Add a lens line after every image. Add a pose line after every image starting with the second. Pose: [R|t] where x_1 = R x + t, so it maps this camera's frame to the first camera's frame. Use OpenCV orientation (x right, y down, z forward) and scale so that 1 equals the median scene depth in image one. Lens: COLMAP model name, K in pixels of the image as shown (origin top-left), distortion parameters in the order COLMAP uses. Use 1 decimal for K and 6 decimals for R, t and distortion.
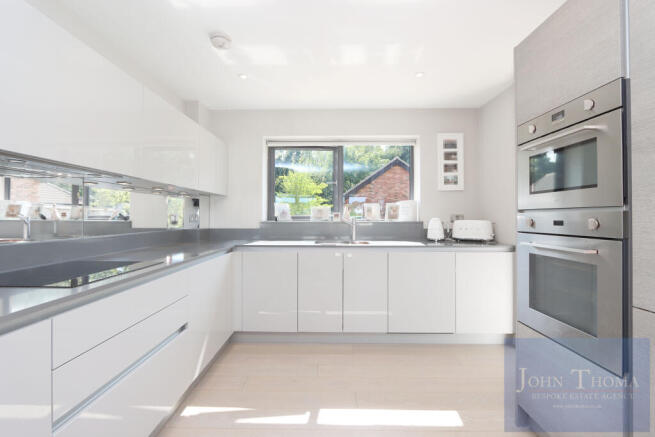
lens RADIAL K [[309.6, 0, 322.9], [0, 309.6, 214.8], [0, 0, 1]] dist [0.002107, -0.000474]
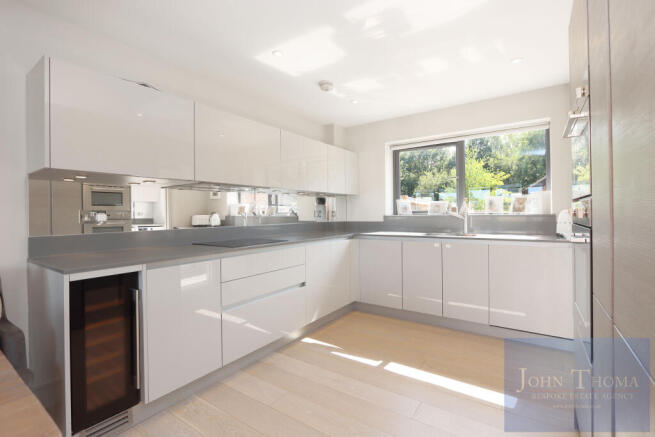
lens RADIAL K [[309.6, 0, 320.4], [0, 309.6, 216.2], [0, 0, 1]] dist [0.002107, -0.000474]
pose [[0.829503, -0.006148, -0.558468, 0.272354], [0.015356, 0.999812, 0.011802, 0.006680], [0.558291, -0.018366, 0.829442, -0.120048]]
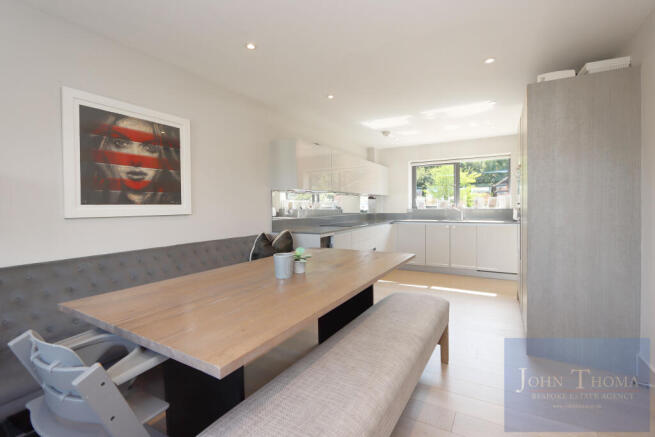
lens RADIAL K [[309.6, 0, 317.1], [0, 309.6, 217.1], [0, 0, 1]] dist [0.002107, -0.000474]
pose [[0.876125, 0.006692, -0.482038, 0.221883], [0.012928, 0.999218, 0.037368, -0.007209], [0.481911, -0.038971, 0.875353, -0.898186]]
